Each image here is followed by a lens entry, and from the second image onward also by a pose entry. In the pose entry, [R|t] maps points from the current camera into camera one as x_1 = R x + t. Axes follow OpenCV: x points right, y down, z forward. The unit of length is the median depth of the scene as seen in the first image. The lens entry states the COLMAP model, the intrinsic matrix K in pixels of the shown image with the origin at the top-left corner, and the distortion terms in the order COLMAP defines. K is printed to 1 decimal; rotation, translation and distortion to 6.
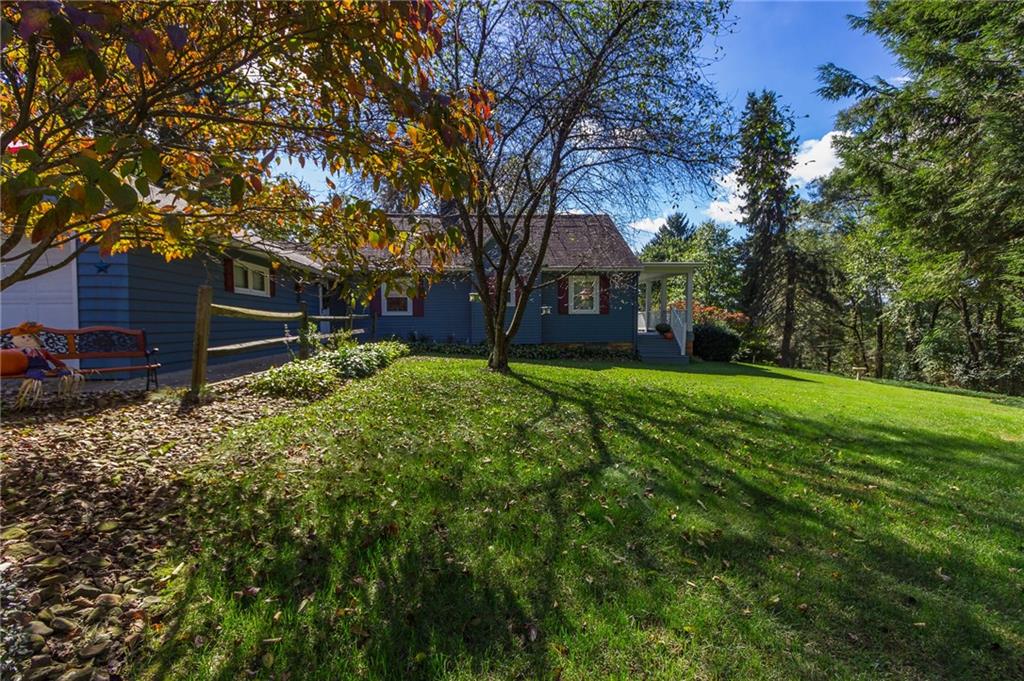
lens RADIAL K [[469.9, 0, 510.5], [0, 469.9, 340.7], [0, 0, 1]] dist [0.006172, -0.001573]
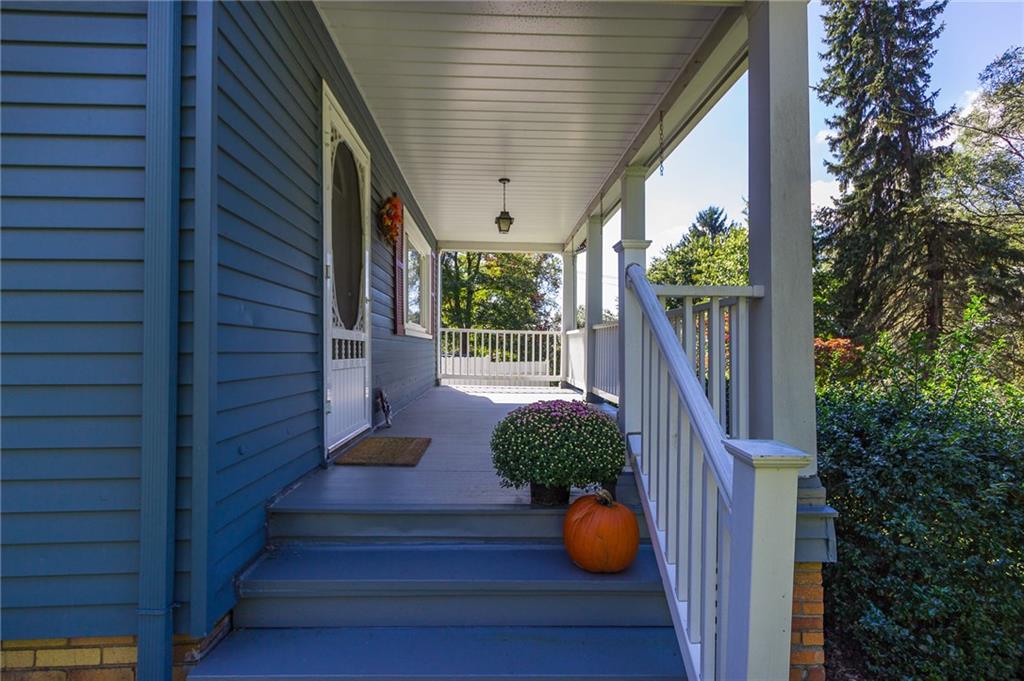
lens RADIAL K [[469.9, 0, 509.2], [0, 469.9, 345.9], [0, 0, 1]] dist [0.006172, -0.001573]
pose [[0.997493, 0.003205, -0.070699, 0.266297], [-0.006344, 0.999002, -0.044213, -0.039560], [0.070487, 0.044550, 0.996517, 0.731980]]
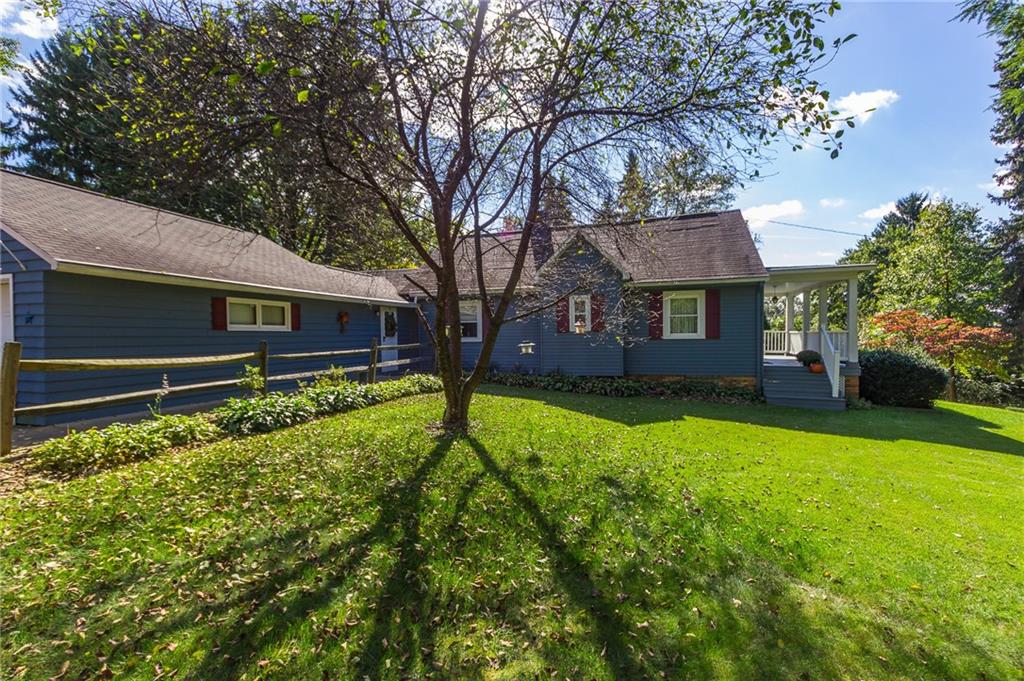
lens RADIAL K [[469.9, 0, 509.3], [0, 469.9, 344.1], [0, 0, 1]] dist [0.006172, -0.001573]
pose [[0.921563, 0.001985, -0.388224, 0.150428], [-0.009251, 0.999815, -0.016848, -0.025297], [0.388119, 0.019118, 0.921411, 0.124634]]
